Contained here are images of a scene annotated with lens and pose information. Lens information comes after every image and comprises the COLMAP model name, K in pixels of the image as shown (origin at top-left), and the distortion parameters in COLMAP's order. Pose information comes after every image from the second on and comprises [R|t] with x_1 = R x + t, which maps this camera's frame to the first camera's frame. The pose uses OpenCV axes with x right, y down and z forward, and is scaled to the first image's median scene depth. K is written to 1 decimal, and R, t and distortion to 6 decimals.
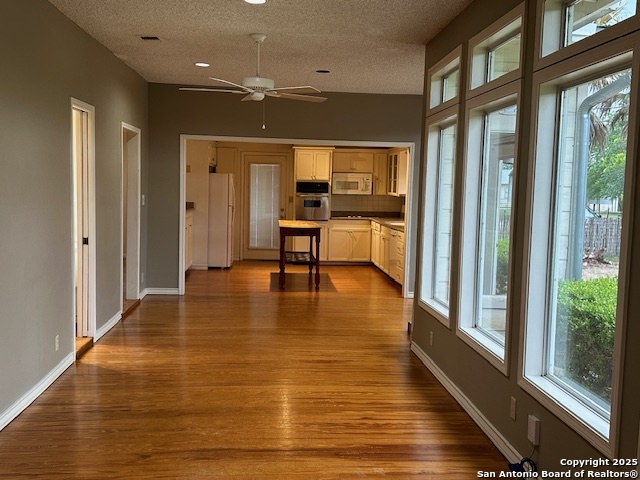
lens RADIAL K [[597.6, 0, 320.0], [0, 597.6, 240.0], [0, 0, 1]] dist [0.181916, -0.336466]
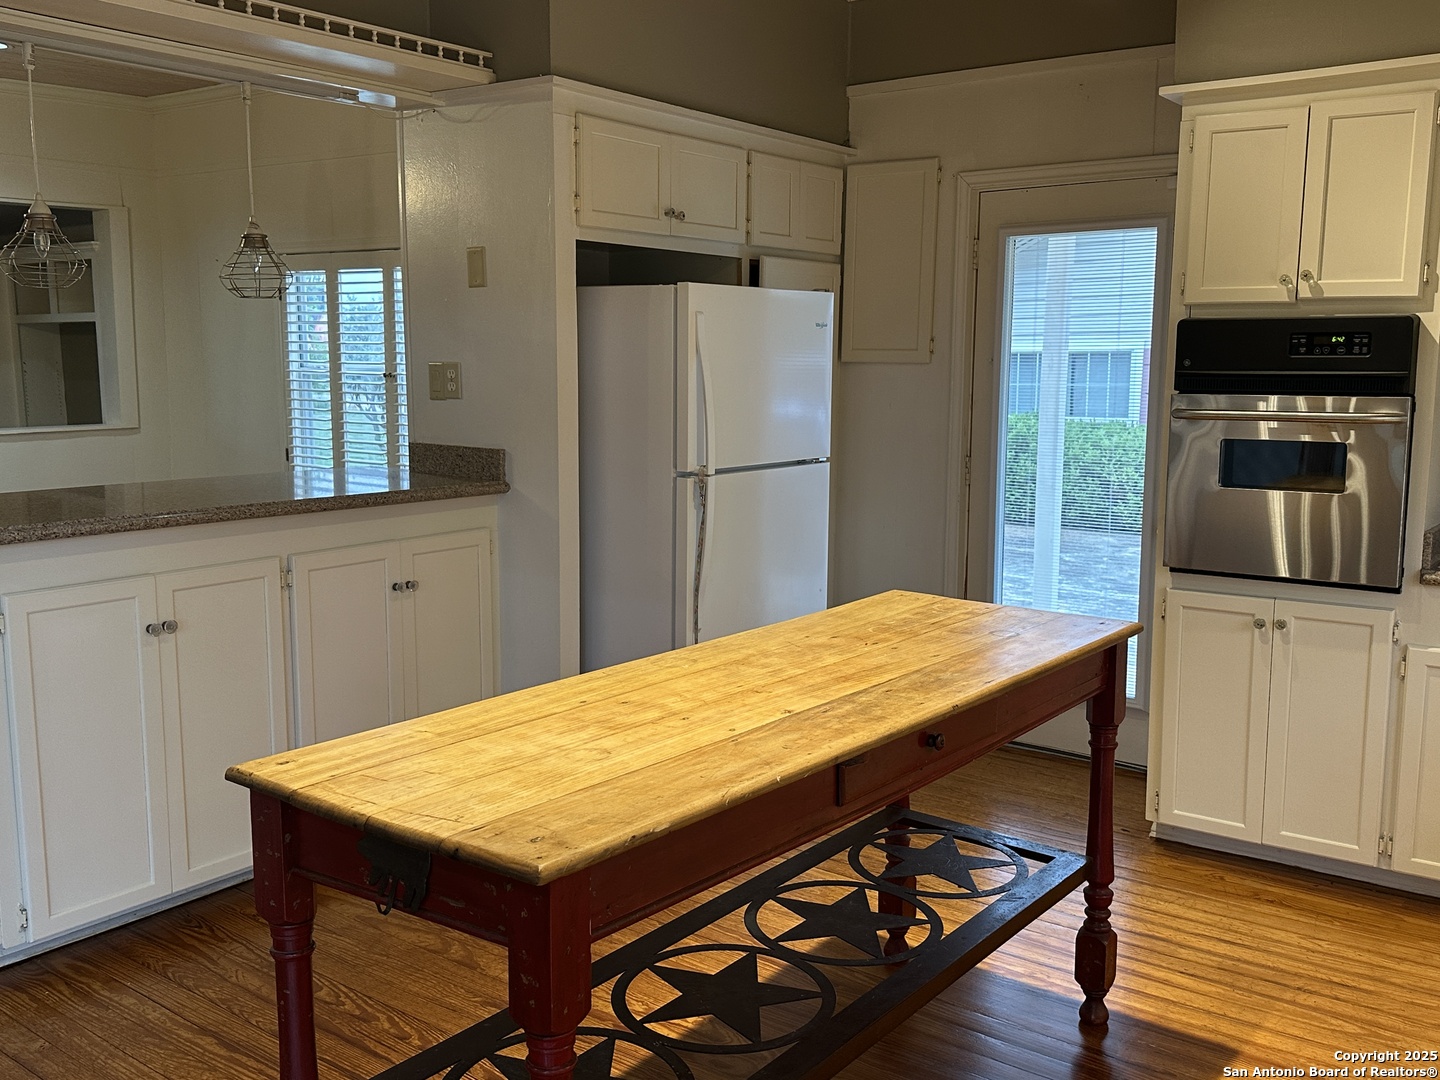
lens RADIAL K [[1345.8, 0, 719.5], [0, 1345.8, 561.1], [0, 0, 1]] dist [0.000625, -0.070749]
pose [[0.754532, 0.077092, -0.651719, 0.095160], [-0.037700, 0.996528, 0.074232, -0.055994], [0.655179, -0.031441, 0.754819, 0.651241]]
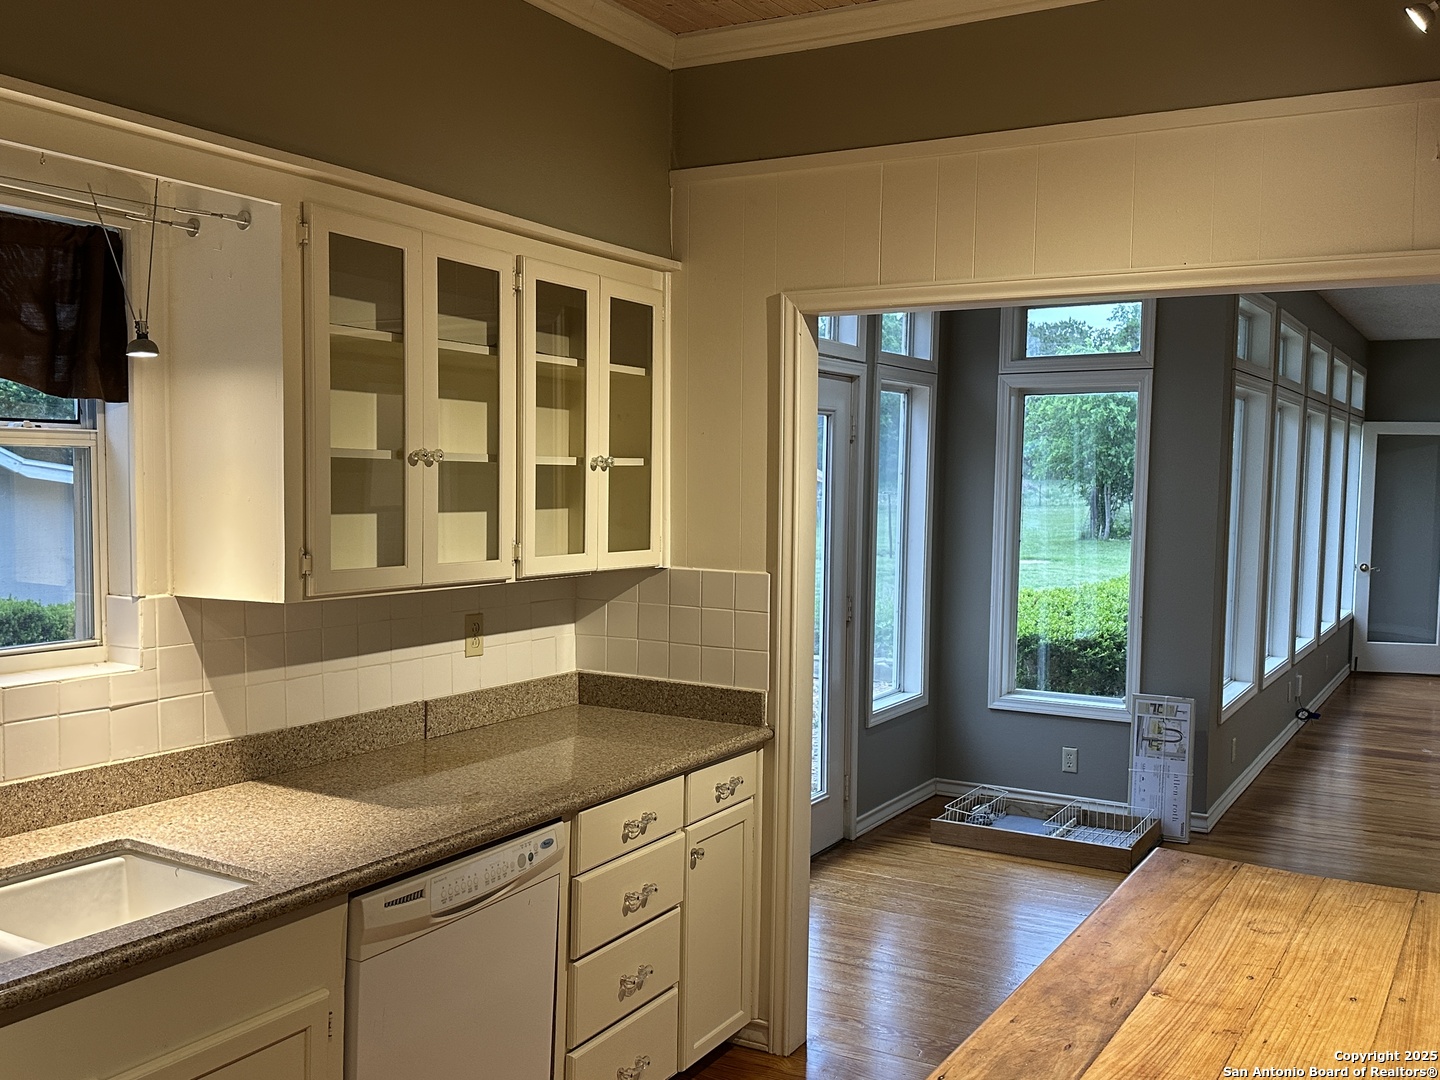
lens RADIAL K [[1344.7, 0, 720.0], [0, 1344.7, 540.0], [0, 0, 1]] dist [0.181916, -0.336466]
pose [[-0.823437, -0.068661, 0.563239, -0.064711], [0.014159, 0.989856, 0.141367, -0.100046], [-0.567232, 0.124382, -0.814111, 0.956312]]
